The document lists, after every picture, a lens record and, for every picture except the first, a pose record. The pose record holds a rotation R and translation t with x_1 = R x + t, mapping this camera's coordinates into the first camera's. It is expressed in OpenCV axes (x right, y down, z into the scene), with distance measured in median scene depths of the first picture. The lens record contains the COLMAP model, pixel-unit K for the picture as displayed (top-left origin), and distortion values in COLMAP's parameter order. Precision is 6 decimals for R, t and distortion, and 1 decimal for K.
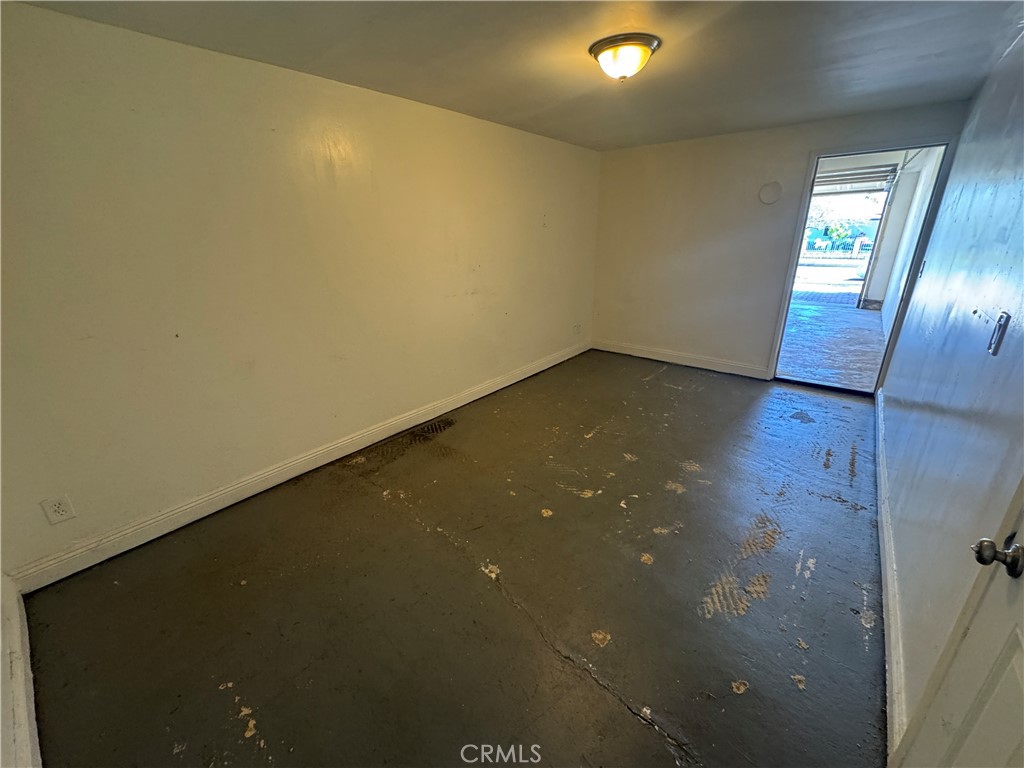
lens RADIAL K [[406.9, 0, 514.4], [0, 406.9, 381.6], [0, 0, 1]] dist [-0.001894, 0.000123]
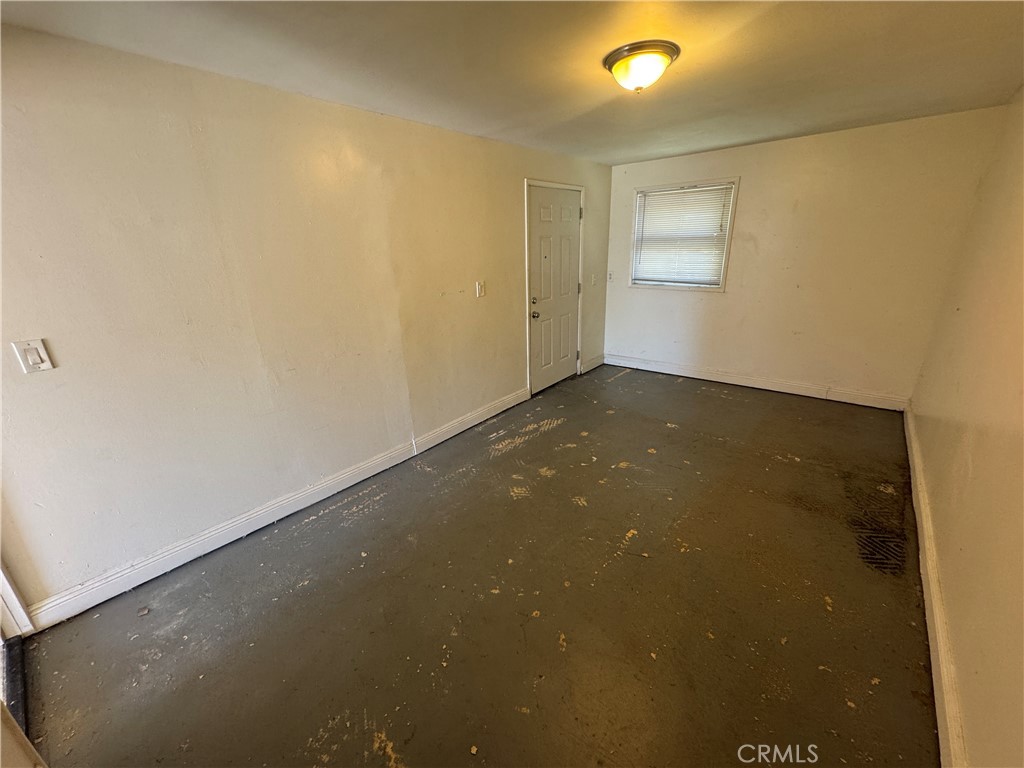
lens RADIAL K [[406.9, 0, 512.5], [0, 406.9, 384.4], [0, 0, 1]] dist [-0.001894, 0.000123]
pose [[-0.998545, 0.043351, 0.032055, 0.416707], [0.053848, 0.772043, 0.633285, -0.620582], [0.002706, 0.634090, -0.773254, 1.620316]]
